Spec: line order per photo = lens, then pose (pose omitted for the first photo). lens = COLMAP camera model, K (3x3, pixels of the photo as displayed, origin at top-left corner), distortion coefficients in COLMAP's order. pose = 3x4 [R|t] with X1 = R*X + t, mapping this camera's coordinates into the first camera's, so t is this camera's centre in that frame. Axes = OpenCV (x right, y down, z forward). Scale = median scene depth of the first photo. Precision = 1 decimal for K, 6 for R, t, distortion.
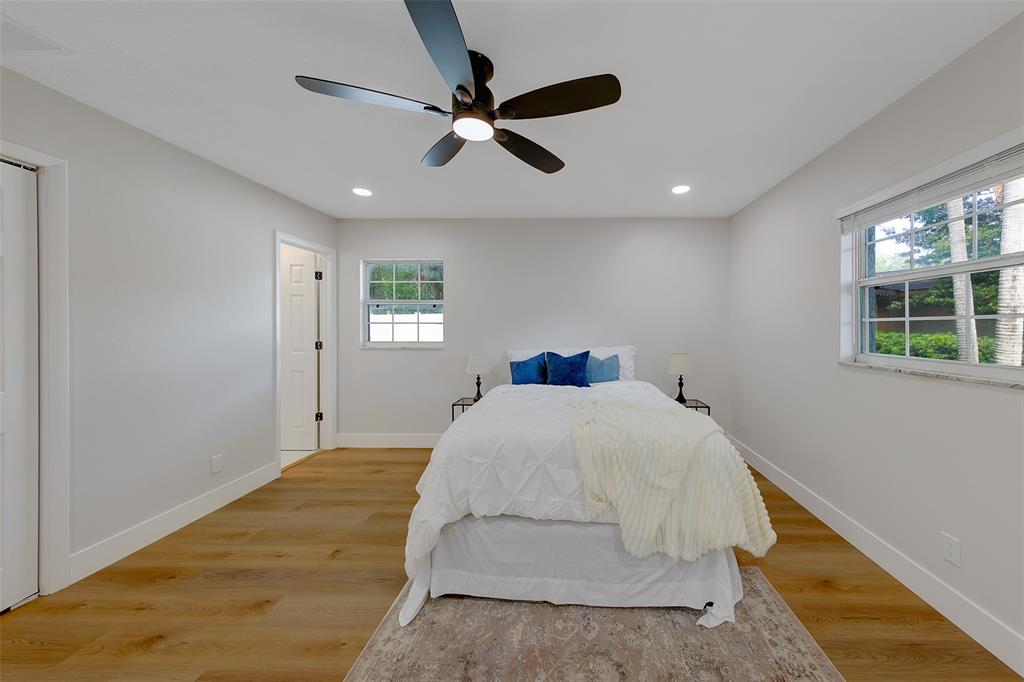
lens RADIAL K [[353.4, 0, 553.6], [0, 353.4, 328.1], [0, 0, 1]] dist [0.009070, -0.000565]
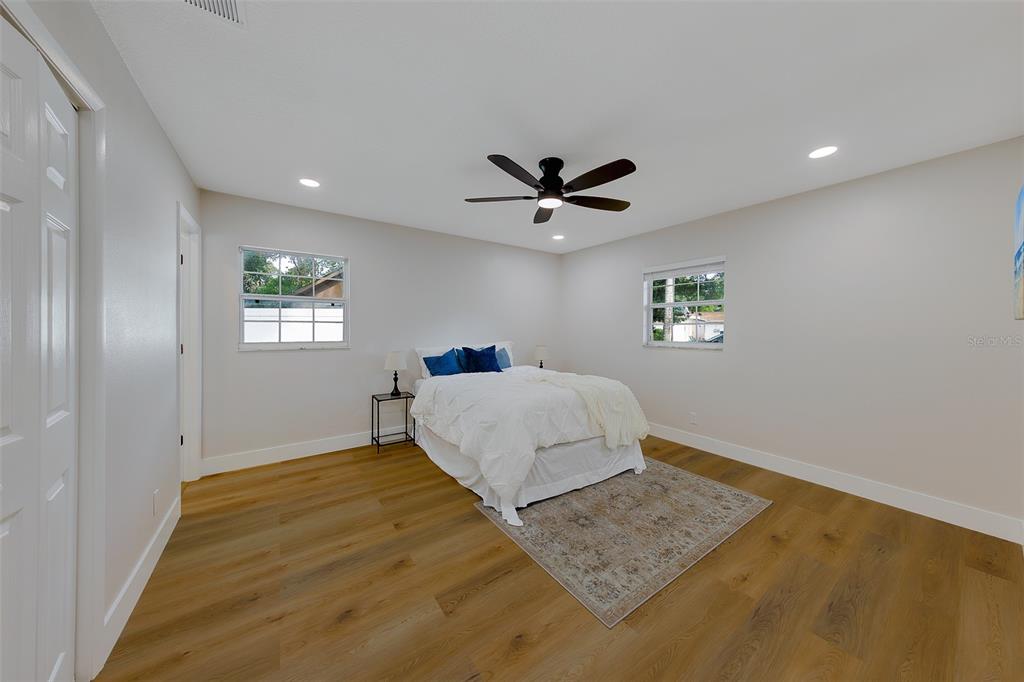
lens RADIAL K [[353.4, 0, 515.1], [0, 353.4, 328.8], [0, 0, 1]] dist [0.009070, -0.000565]
pose [[0.786117, 0.000359, 0.618077, -0.791120], [-0.003388, 0.999987, 0.003728, -0.001085], [-0.618068, -0.005024, 0.786108, -0.091221]]
